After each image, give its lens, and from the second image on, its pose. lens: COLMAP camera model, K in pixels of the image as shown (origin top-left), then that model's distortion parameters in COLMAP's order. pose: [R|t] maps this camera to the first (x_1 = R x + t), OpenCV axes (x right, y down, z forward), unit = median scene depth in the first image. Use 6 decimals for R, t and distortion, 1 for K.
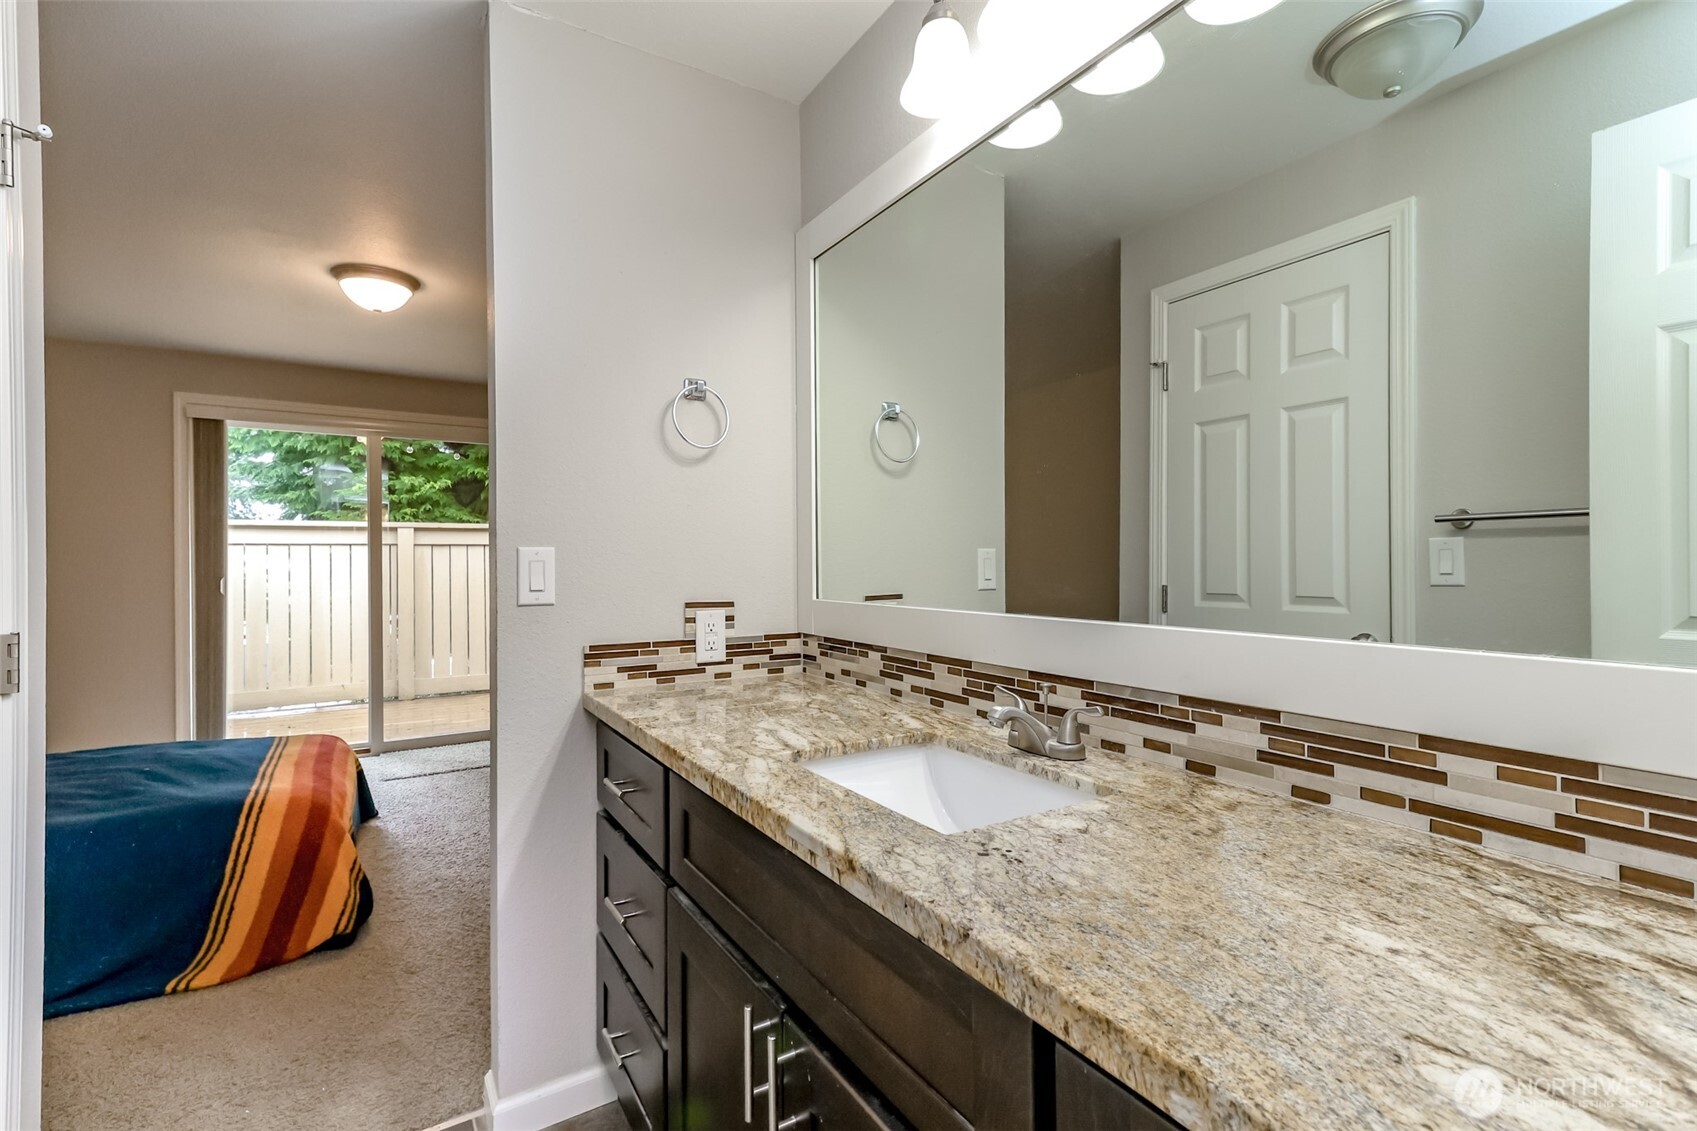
lens RADIAL K [[774.0, 0, 857.2], [0, 774.0, 560.9], [0, 0, 1]] dist [0.022331, -0.001054]
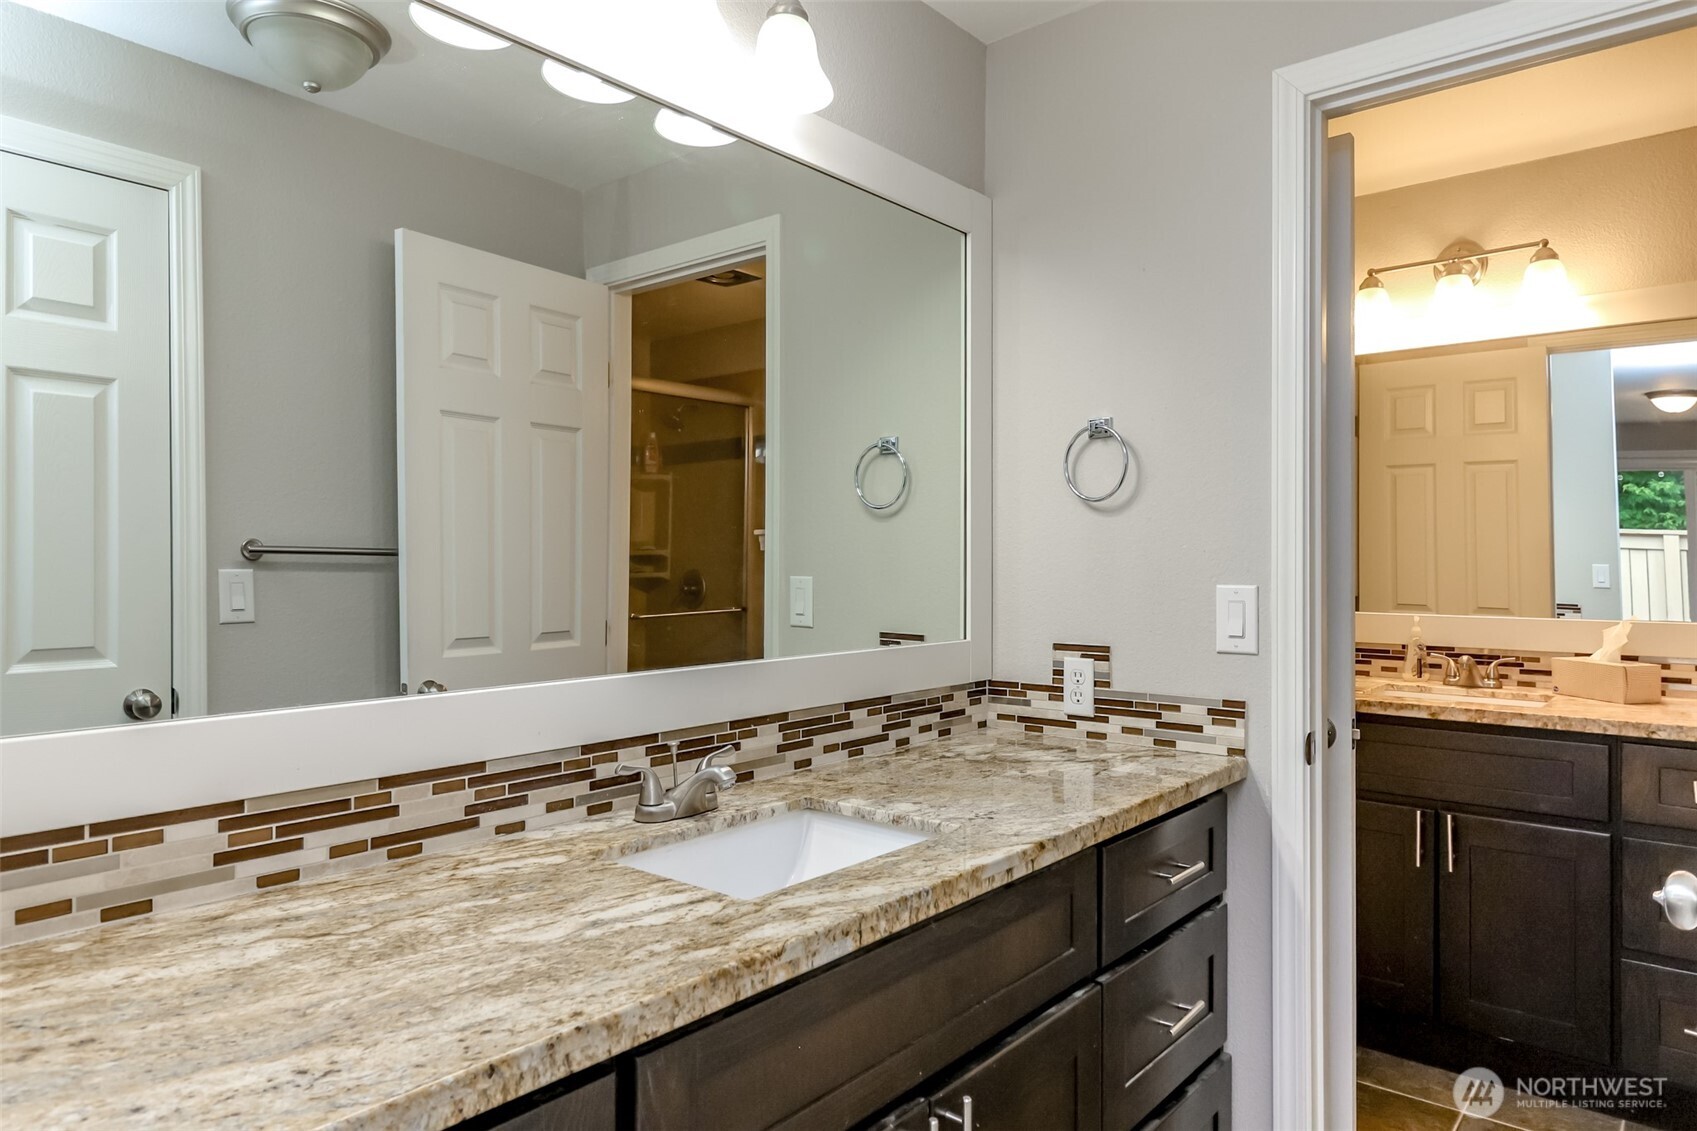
lens RADIAL K [[1067.5, 0, 847.3], [0, 1067.5, 564.8], [0, 0, 1]] dist [0.005849, 0.002037]
pose [[-0.311393, 0.003461, 0.950275, -1.158532], [0.002972, 0.999992, -0.002668, -0.055952], [-0.950277, 0.001994, -0.311400, 1.340076]]
